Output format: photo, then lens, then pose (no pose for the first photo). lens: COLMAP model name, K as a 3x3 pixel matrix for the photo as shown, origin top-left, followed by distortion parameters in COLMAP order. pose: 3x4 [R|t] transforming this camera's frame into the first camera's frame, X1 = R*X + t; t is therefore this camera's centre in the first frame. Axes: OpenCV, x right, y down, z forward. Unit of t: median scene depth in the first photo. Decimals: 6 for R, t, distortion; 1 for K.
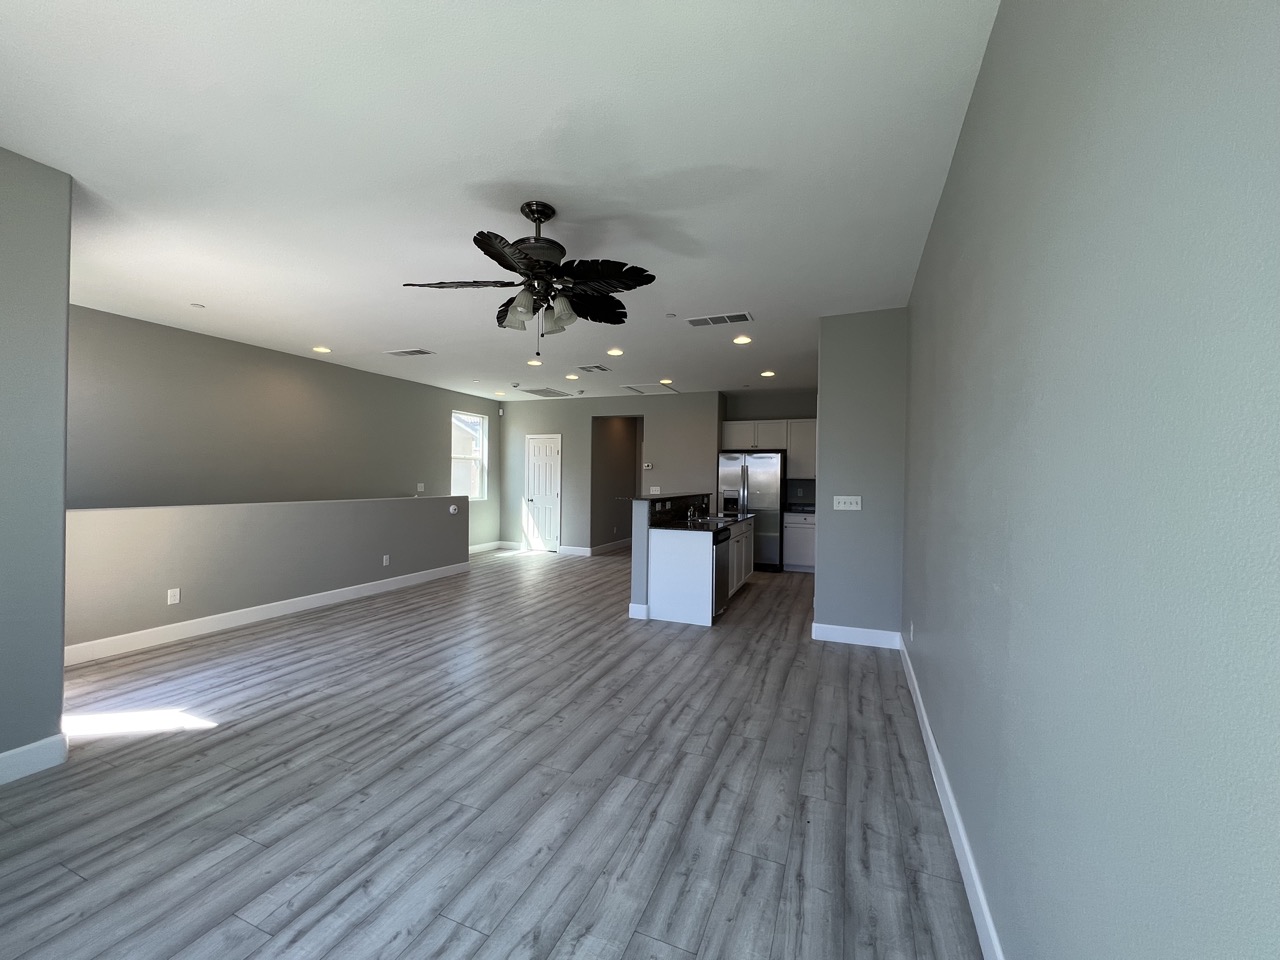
lens RADIAL K [[505.8, 0, 640.0], [0, 505.8, 480.0], [0, 0, 1]] dist [-0.000240, 0.000082]
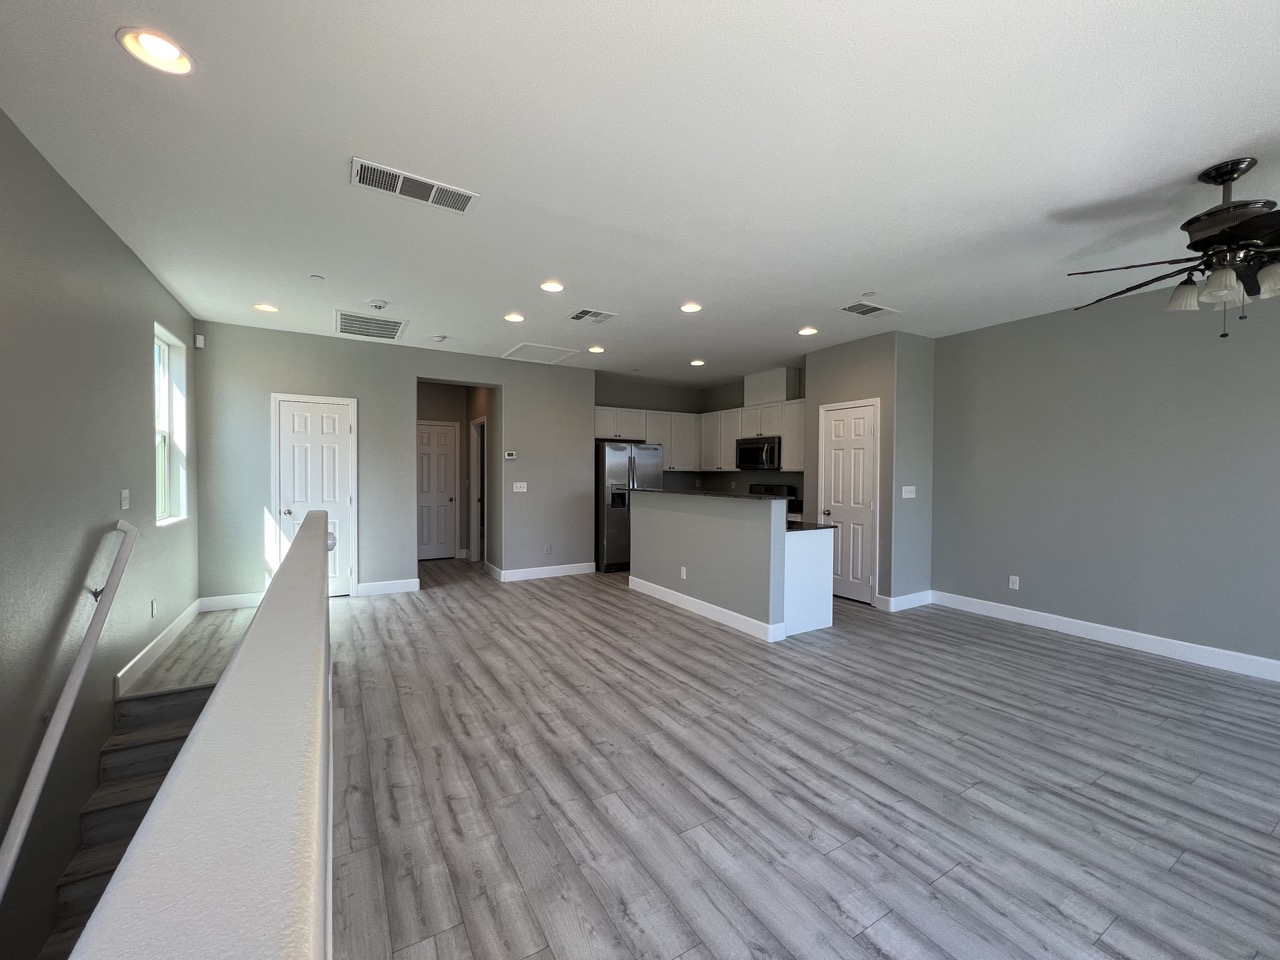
lens RADIAL K [[505.8, 0, 640.0], [0, 505.8, 480.0], [0, 0, 1]] dist [-0.000240, 0.000082]
pose [[0.600550, -0.022747, 0.799263, -0.979086], [0.005001, 0.999683, 0.024693, -0.016810], [-0.799571, -0.010832, 0.600473, 0.828103]]
